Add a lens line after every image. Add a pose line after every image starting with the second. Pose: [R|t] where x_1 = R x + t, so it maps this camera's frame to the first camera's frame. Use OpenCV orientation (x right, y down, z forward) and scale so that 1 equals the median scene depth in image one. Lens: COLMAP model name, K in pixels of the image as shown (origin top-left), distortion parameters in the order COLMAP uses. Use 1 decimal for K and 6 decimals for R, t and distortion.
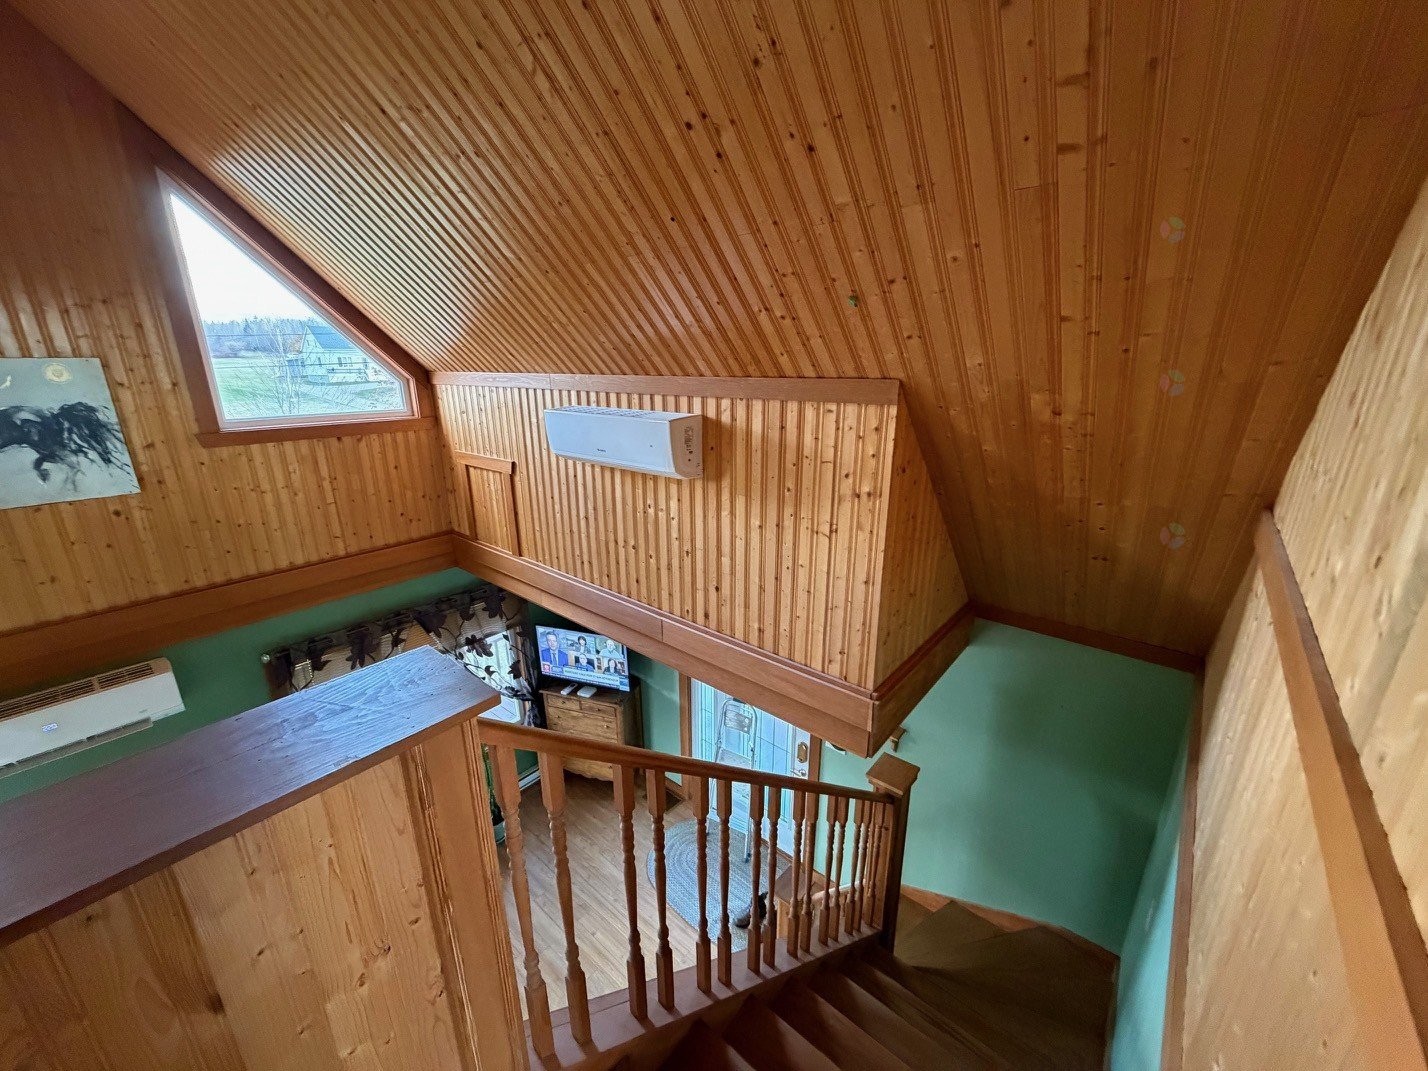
lens RADIAL K [[569.1, 0, 717.4], [0, 569.1, 540.0], [0, 0, 1]] dist [-0.009632, -0.000671]
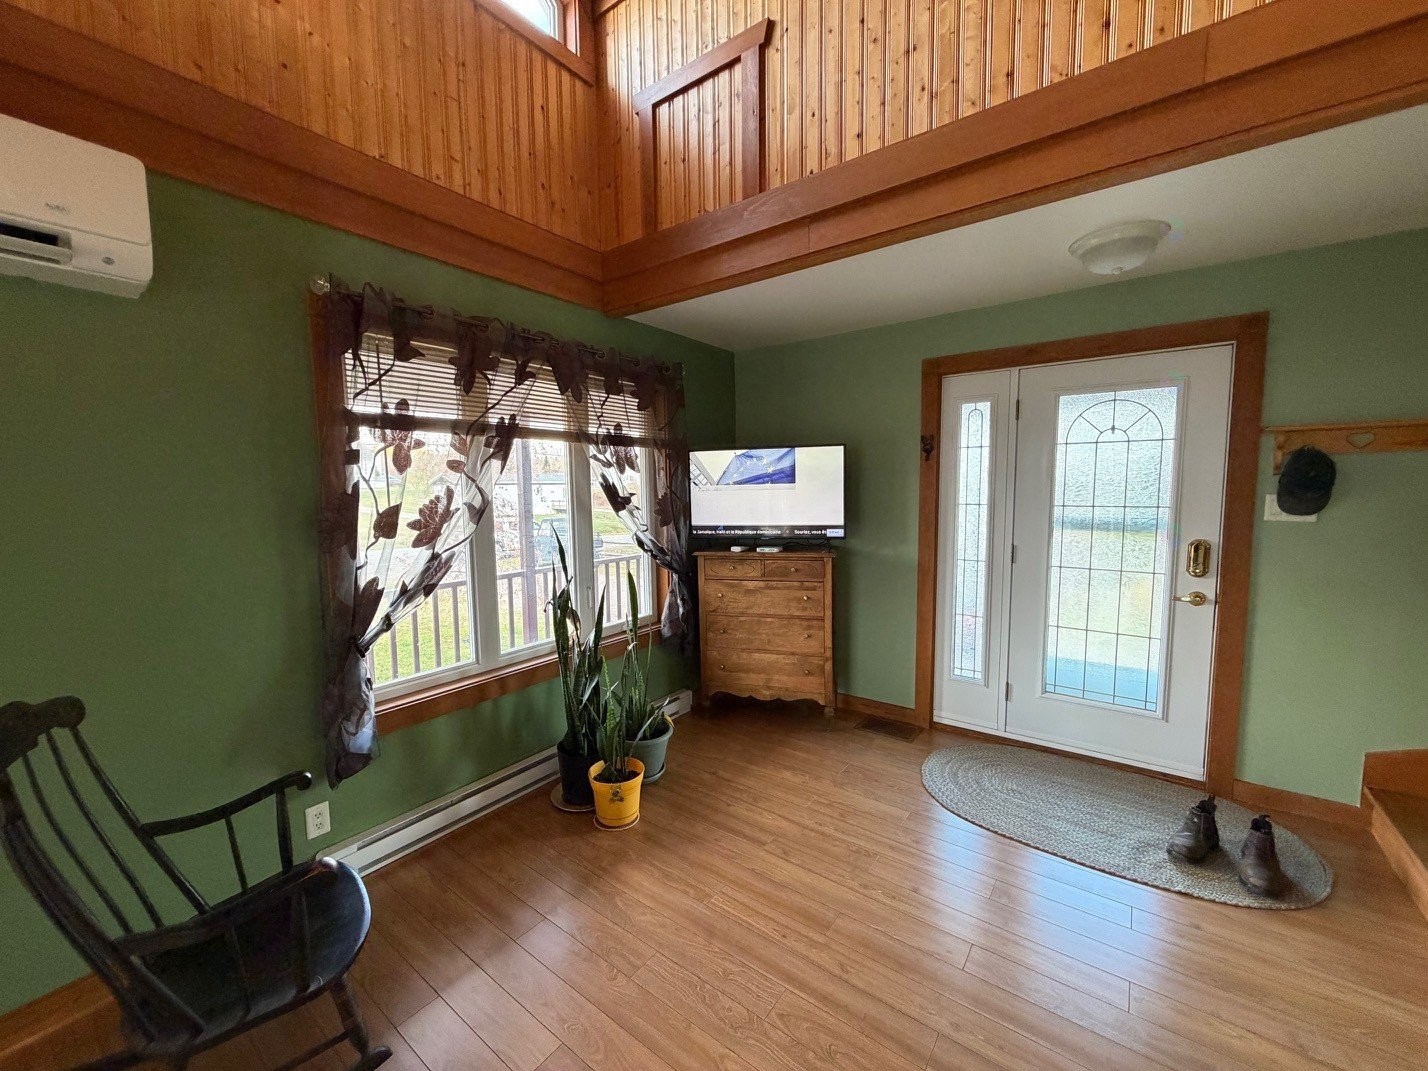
lens RADIAL K [[569.1, 0, 711.8], [0, 569.1, 534.0], [0, 0, 1]] dist [-0.009632, -0.000671]
pose [[0.998575, -0.015430, 0.051095, -0.347618], [0.025741, 0.977837, -0.207778, 0.406102], [-0.046757, 0.208797, 0.976841, 0.386978]]
